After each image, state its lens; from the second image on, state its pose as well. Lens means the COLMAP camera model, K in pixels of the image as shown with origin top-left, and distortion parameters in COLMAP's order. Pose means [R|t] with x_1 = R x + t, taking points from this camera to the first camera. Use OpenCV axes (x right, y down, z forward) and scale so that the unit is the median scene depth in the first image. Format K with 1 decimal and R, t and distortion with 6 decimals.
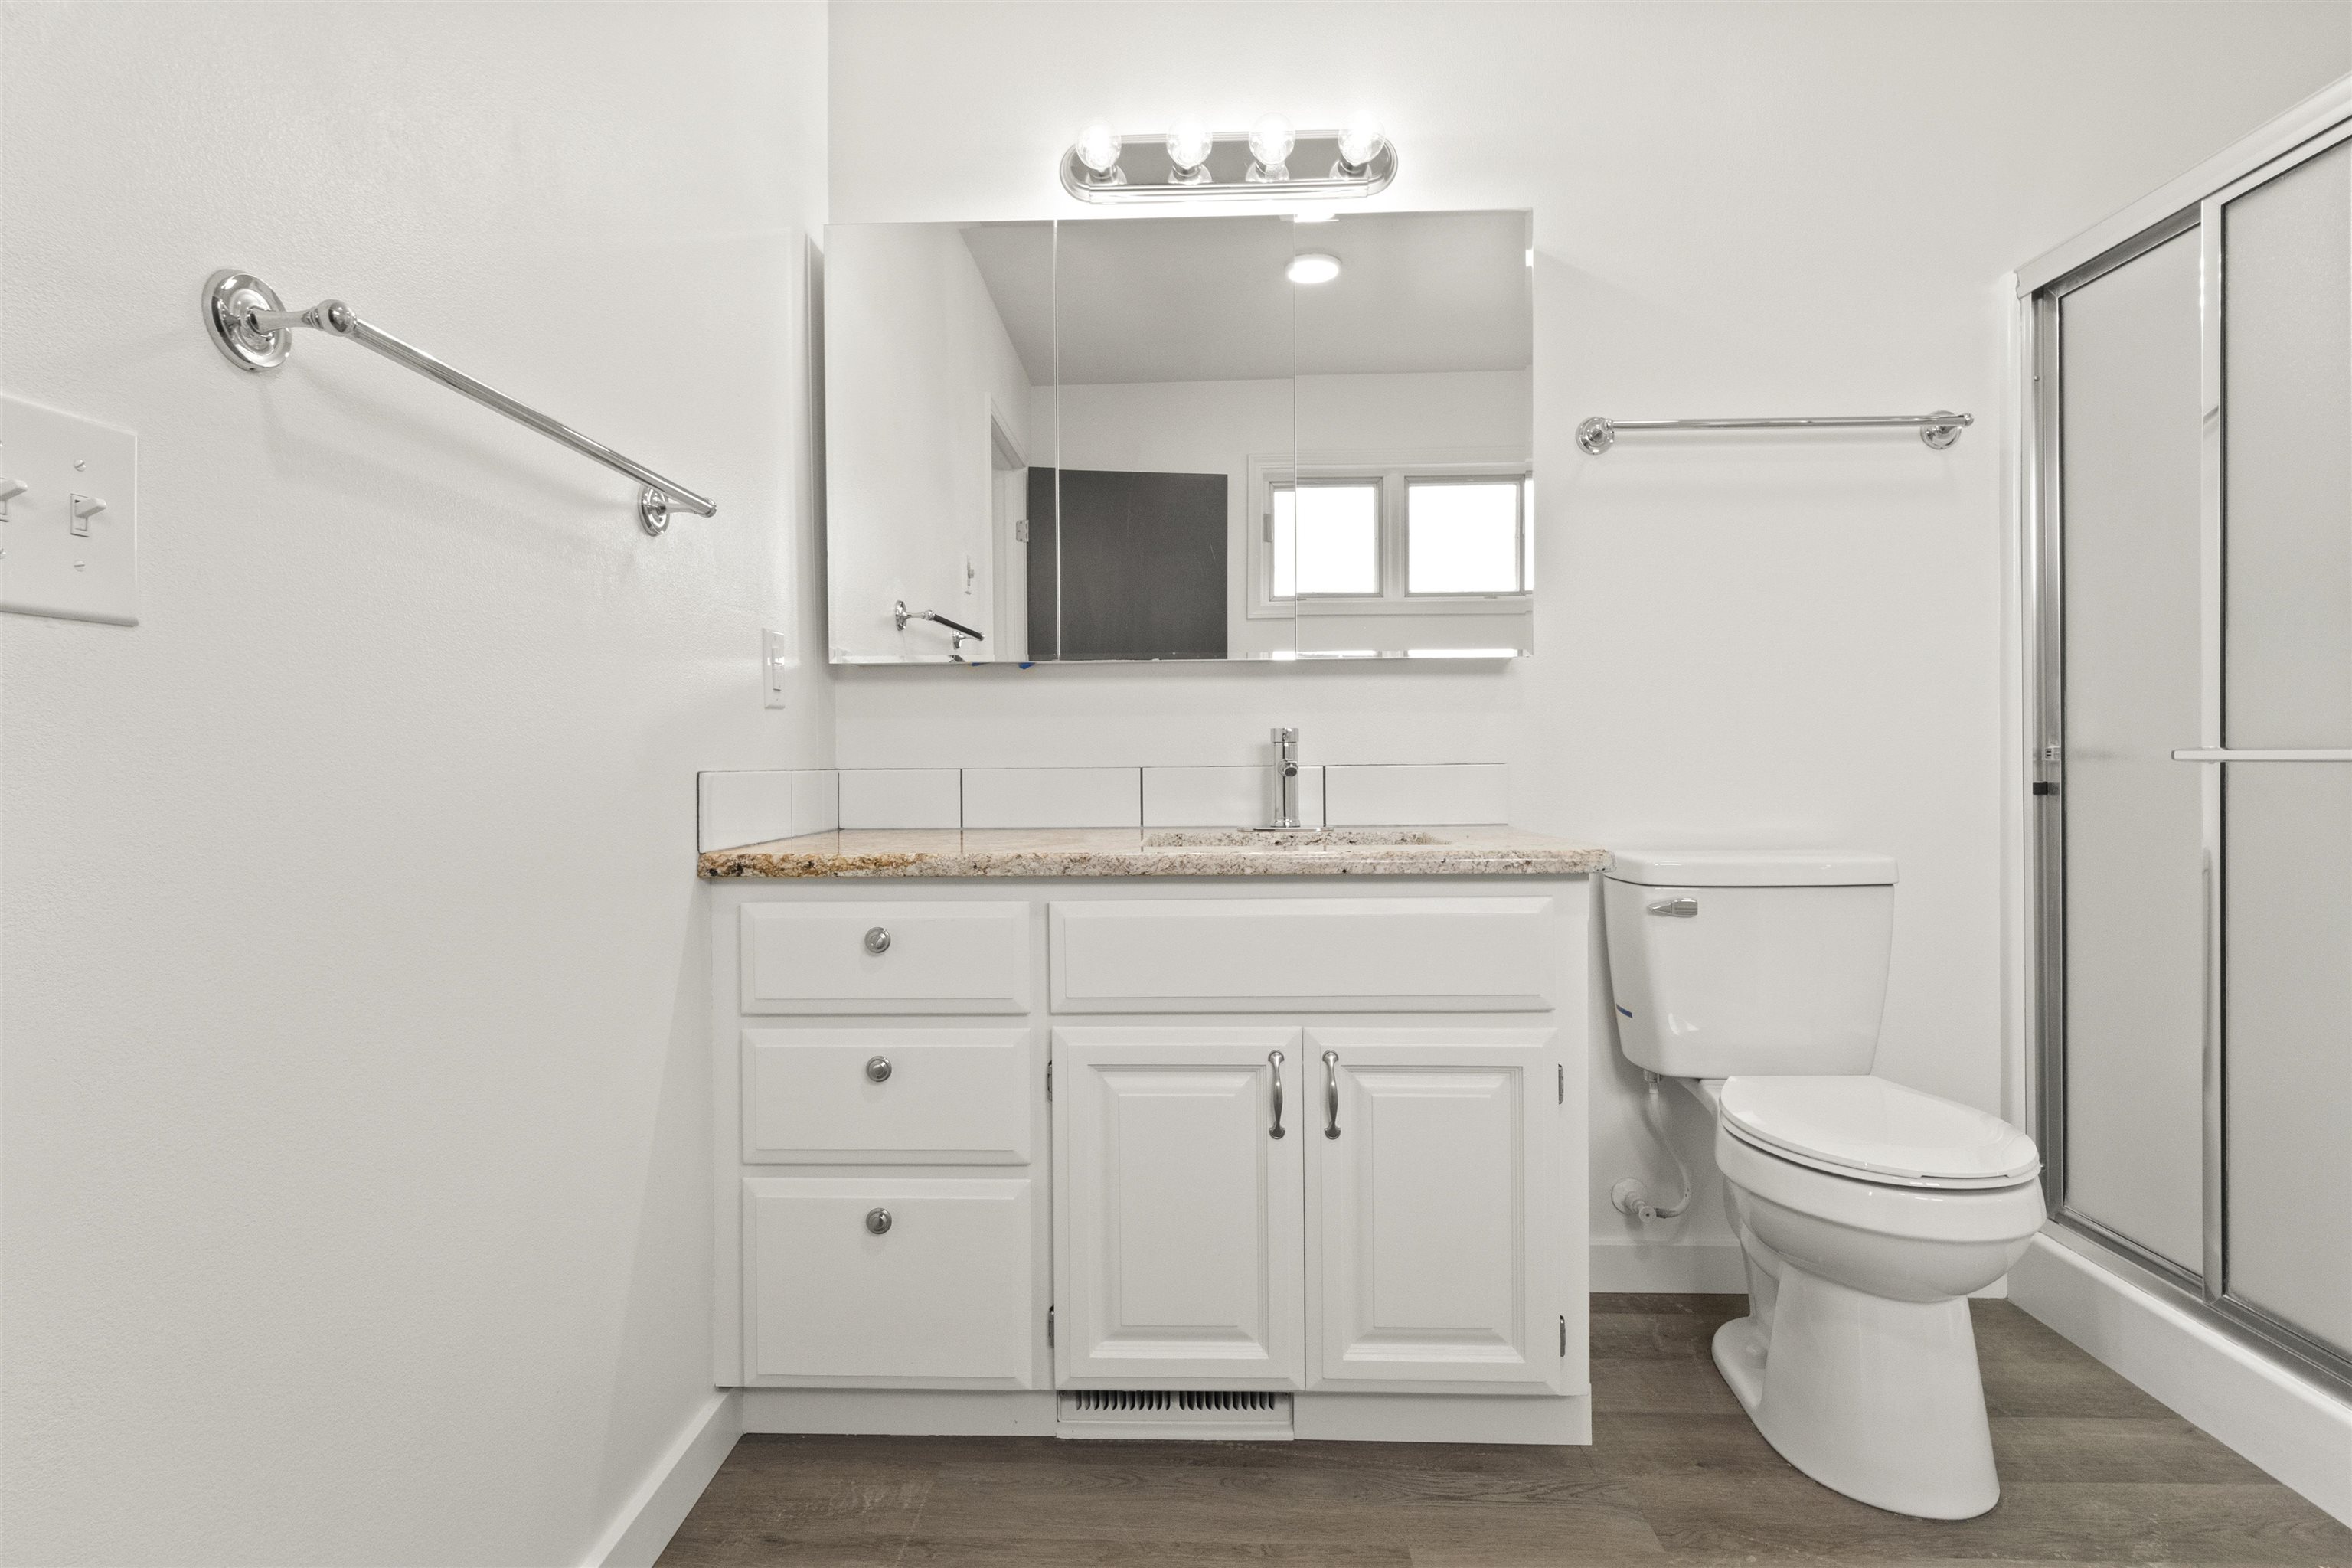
lens RADIAL K [[1166.4, 0, 1176.0], [0, 1166.4, 784.0], [0, 0, 1]] dist [0.001477, -0.001053]
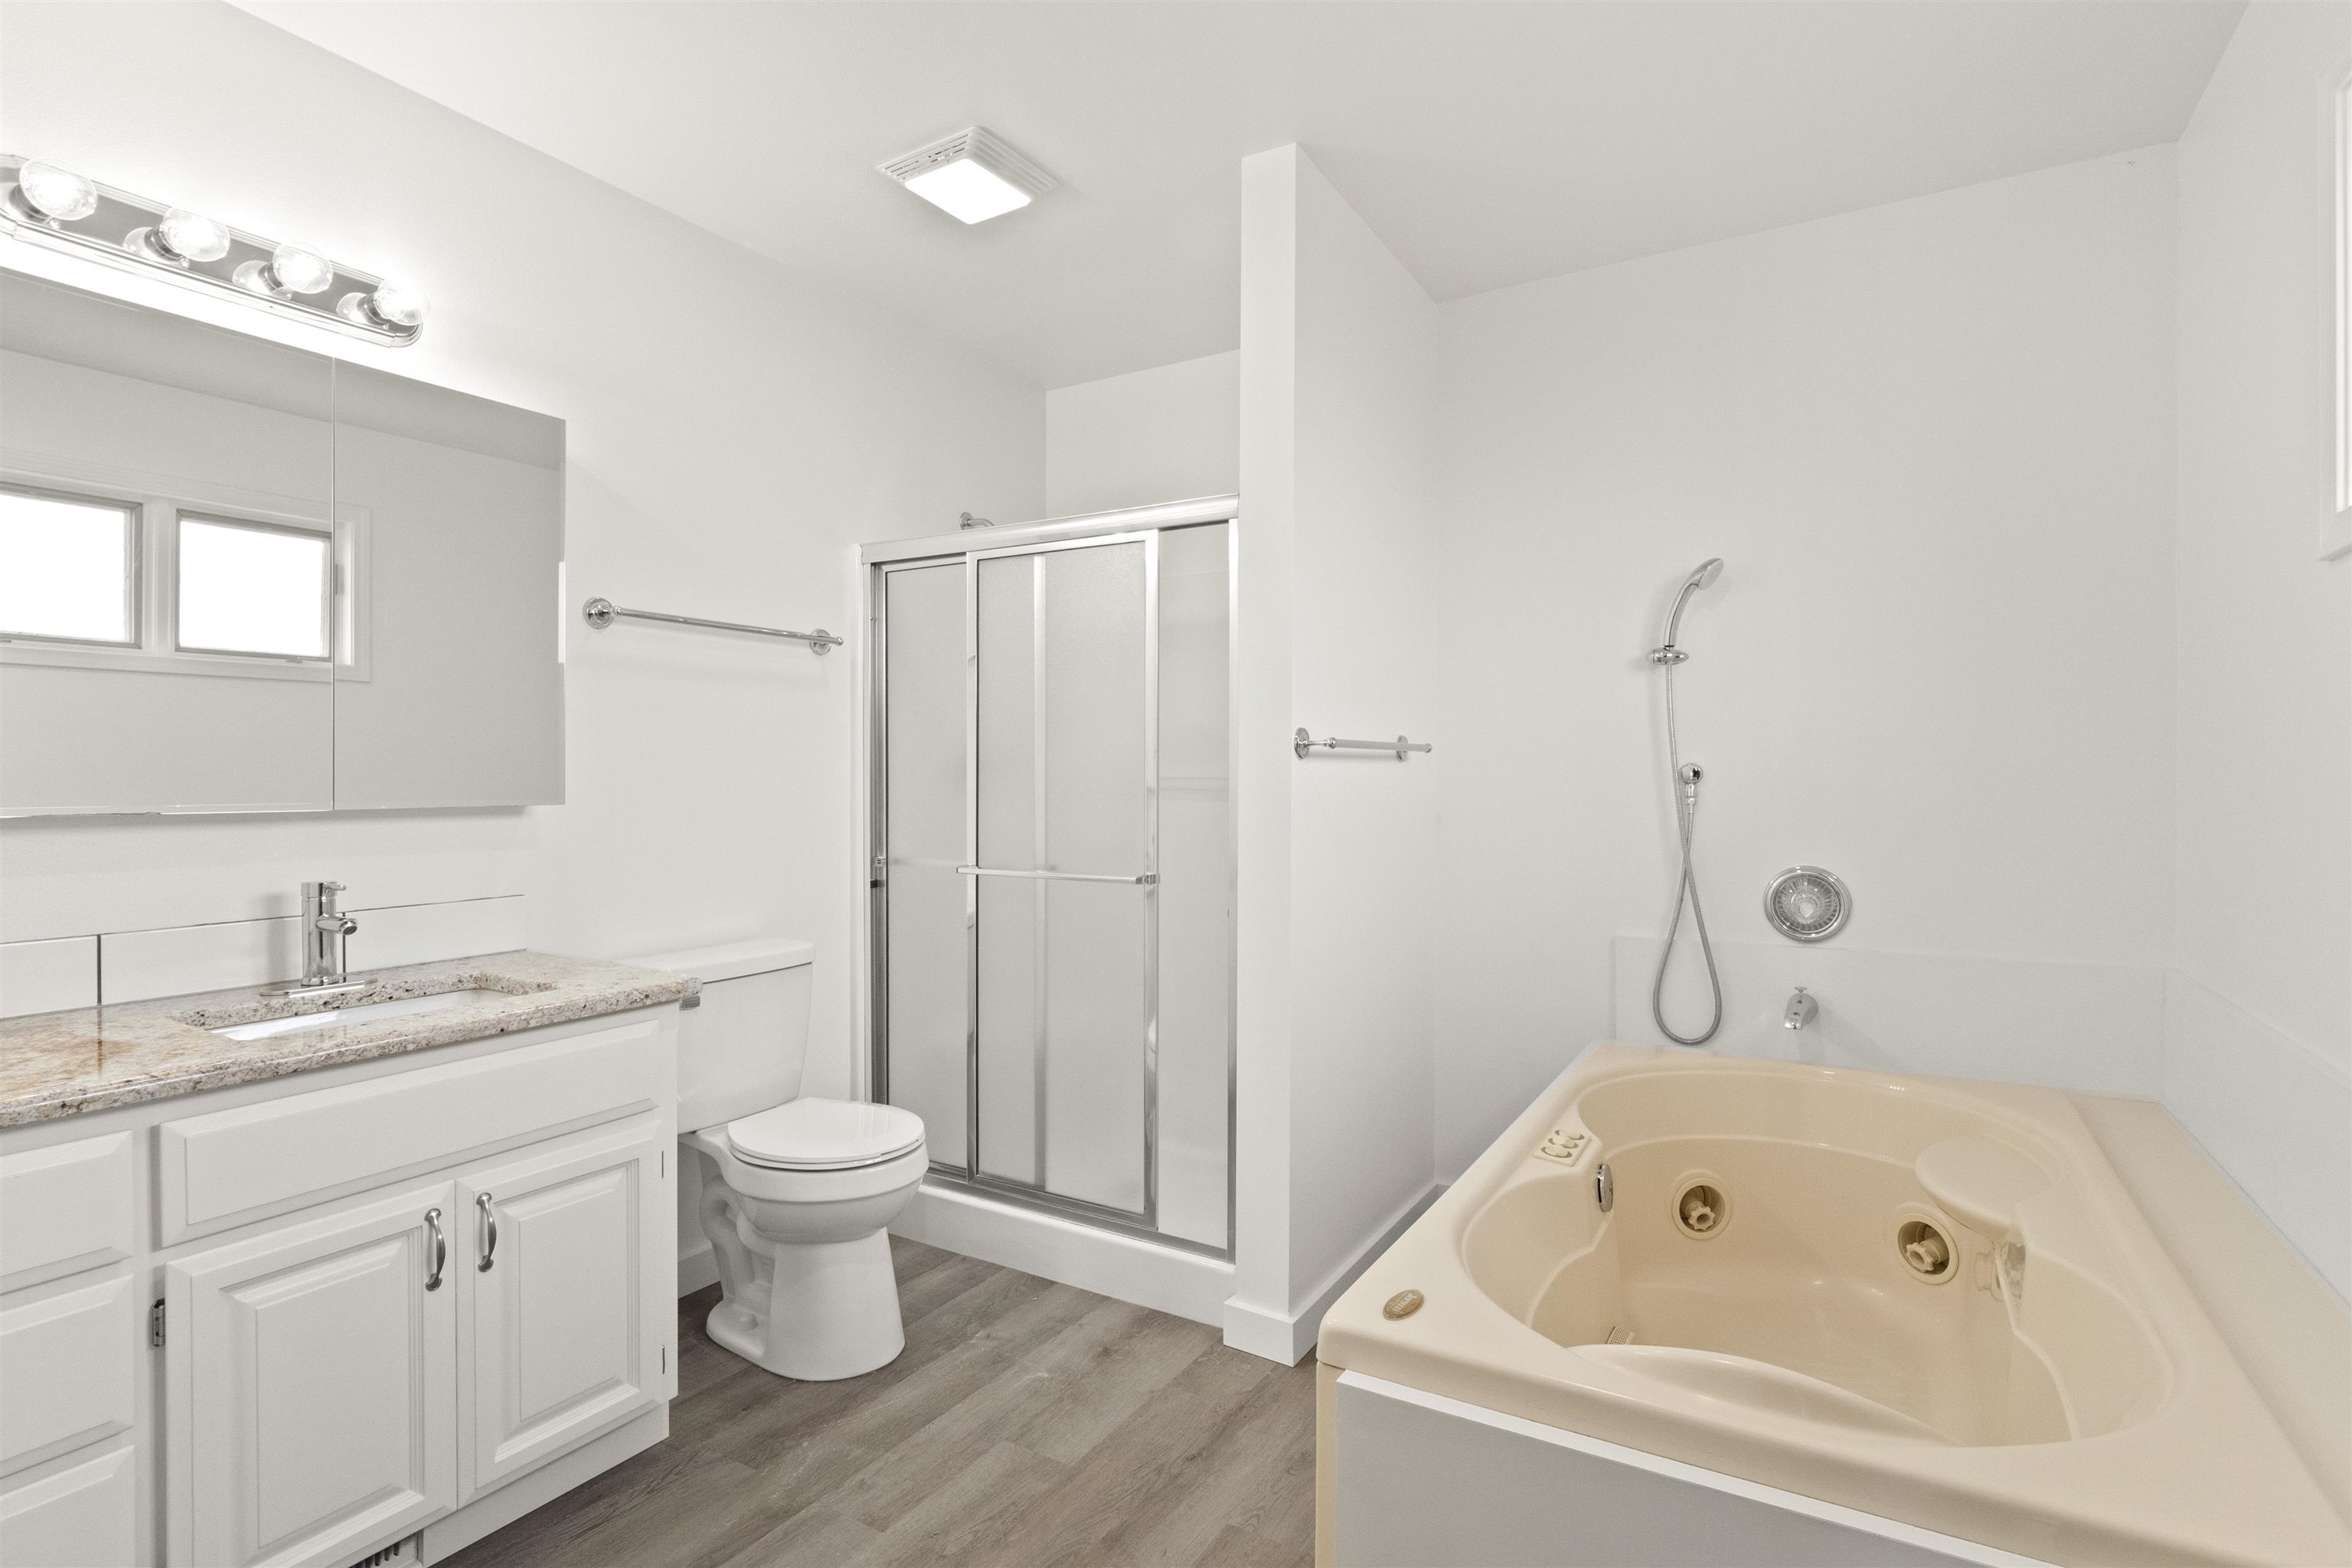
lens RADIAL K [[1136.2, 0, 1211.3], [0, 1136.2, 790.9], [0, 0, 1]] dist [-0.002203, -0.000131]
pose [[0.468488, -0.000467, 0.883470, -0.479260], [0.005814, 0.999980, -0.002555, -0.143247], [-0.883451, 0.006333, 0.468481, -0.124418]]
